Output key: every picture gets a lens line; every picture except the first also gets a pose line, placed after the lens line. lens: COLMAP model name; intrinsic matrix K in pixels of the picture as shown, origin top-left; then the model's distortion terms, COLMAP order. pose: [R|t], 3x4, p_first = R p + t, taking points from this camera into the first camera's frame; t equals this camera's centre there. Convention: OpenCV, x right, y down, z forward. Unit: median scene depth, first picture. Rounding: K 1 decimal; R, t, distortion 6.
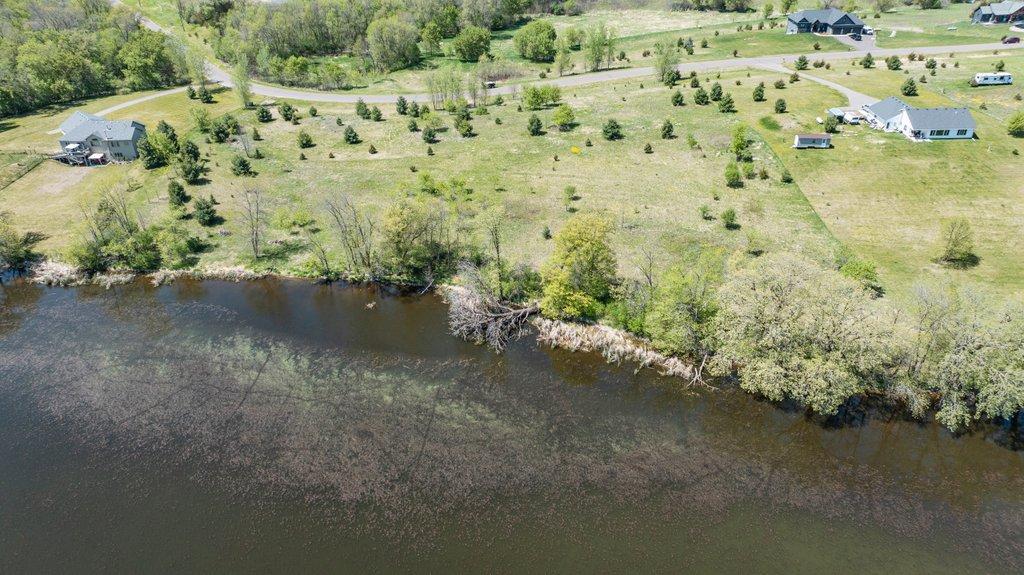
lens RADIAL K [[720.0, 0, 512.7], [0, 720.0, 287.1], [0, 0, 1]] dist [-0.038987, 0.043677]
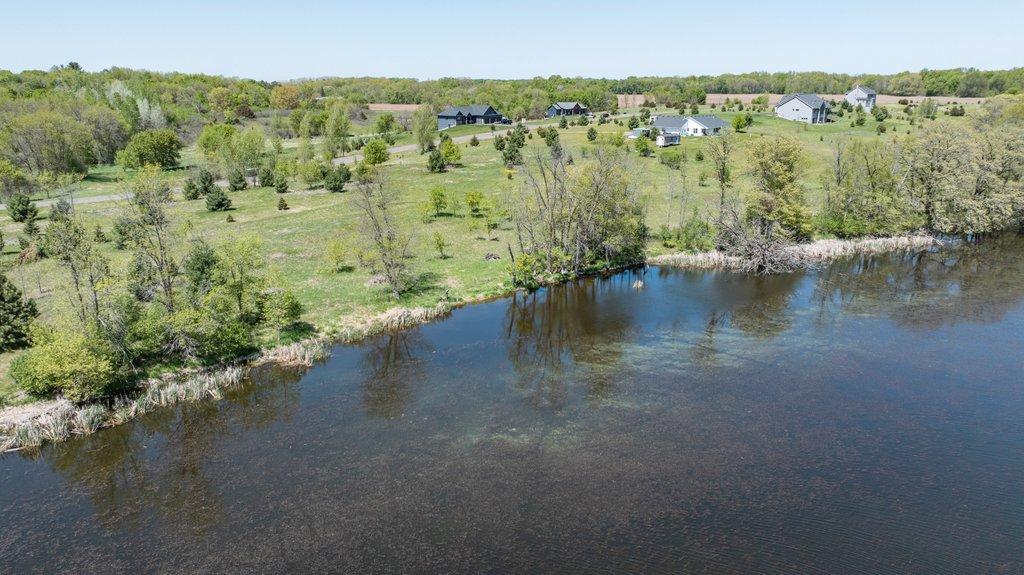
lens RADIAL K [[720.0, 0, 516.3], [0, 720.0, 287.2], [0, 0, 1]] dist [-0.038987, 0.043677]
pose [[0.668230, -0.187697, 0.719888, -0.693354], [0.381548, 0.917163, -0.115035, 0.055247], [-0.638663, 0.351542, 0.684491, 0.525146]]
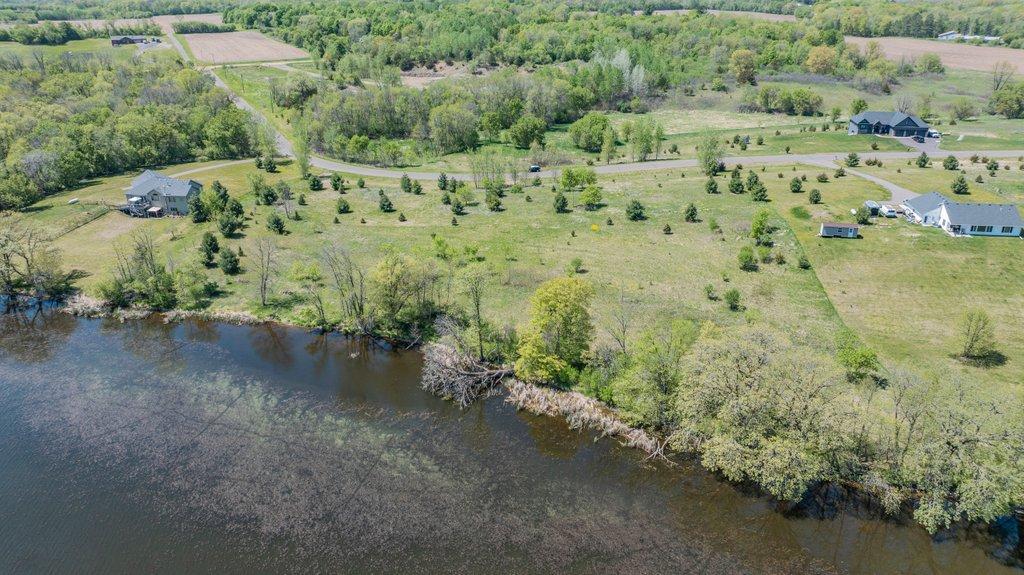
lens RADIAL K [[720.0, 0, 511.8], [0, 720.0, 286.0], [0, 0, 1]] dist [-0.038987, 0.043677]
pose [[0.989215, 0.065298, -0.131107, 0.131665], [-0.082915, 0.987541, -0.133750, 0.040320], [0.120740, 0.143178, 0.982304, 0.014749]]
